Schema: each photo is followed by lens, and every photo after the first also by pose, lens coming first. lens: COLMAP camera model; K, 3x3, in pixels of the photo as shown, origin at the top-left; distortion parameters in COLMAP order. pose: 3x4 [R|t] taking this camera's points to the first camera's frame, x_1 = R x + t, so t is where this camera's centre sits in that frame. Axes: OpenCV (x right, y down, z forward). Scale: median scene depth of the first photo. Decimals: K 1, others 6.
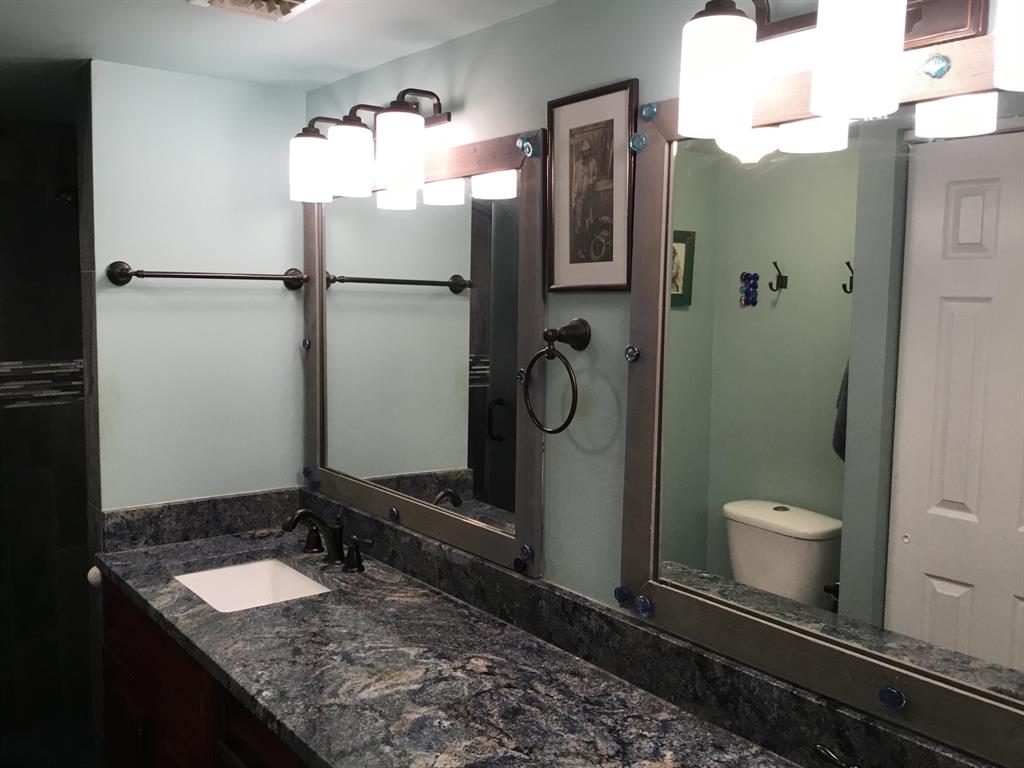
lens RADIAL K [[924.1, 0, 512.0], [0, 924.1, 384.0], [0, 0, 1]] dist [0.097388, -0.172204]
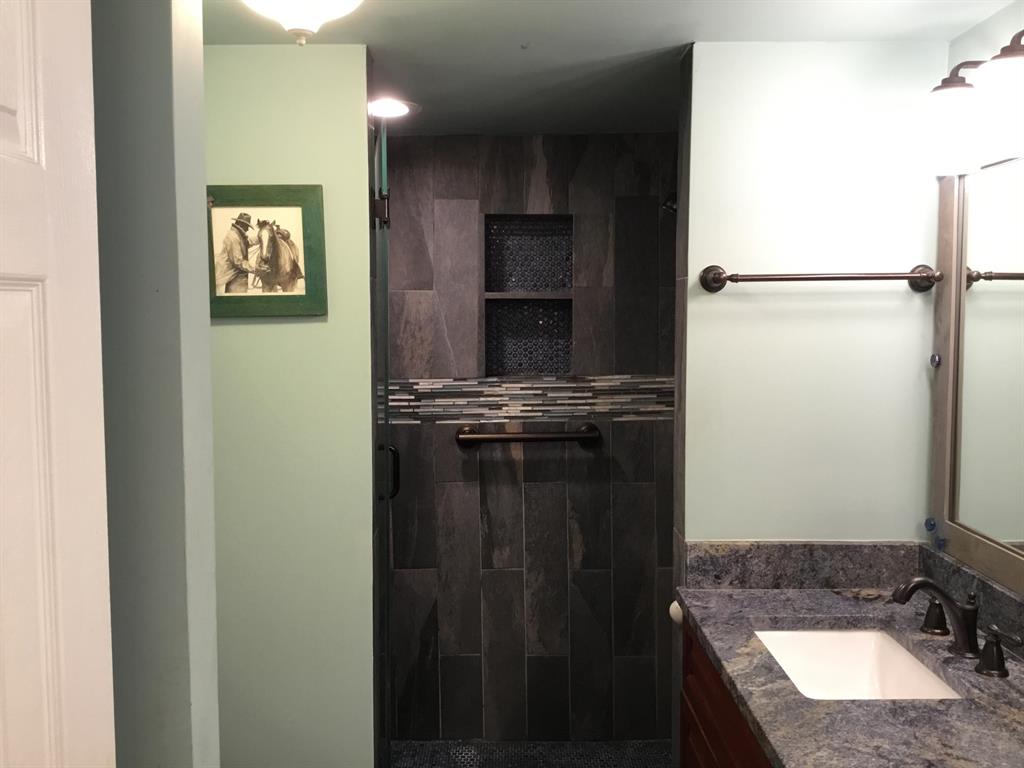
lens RADIAL K [[924.1, 0, 512.0], [0, 924.1, 384.0], [0, 0, 1]] dist [0.097388, -0.172204]
pose [[0.796407, 0.029110, -0.604060, -0.032308], [-0.041955, 0.999094, -0.007168, -0.003167], [0.603303, 0.031052, 0.796907, 0.175292]]
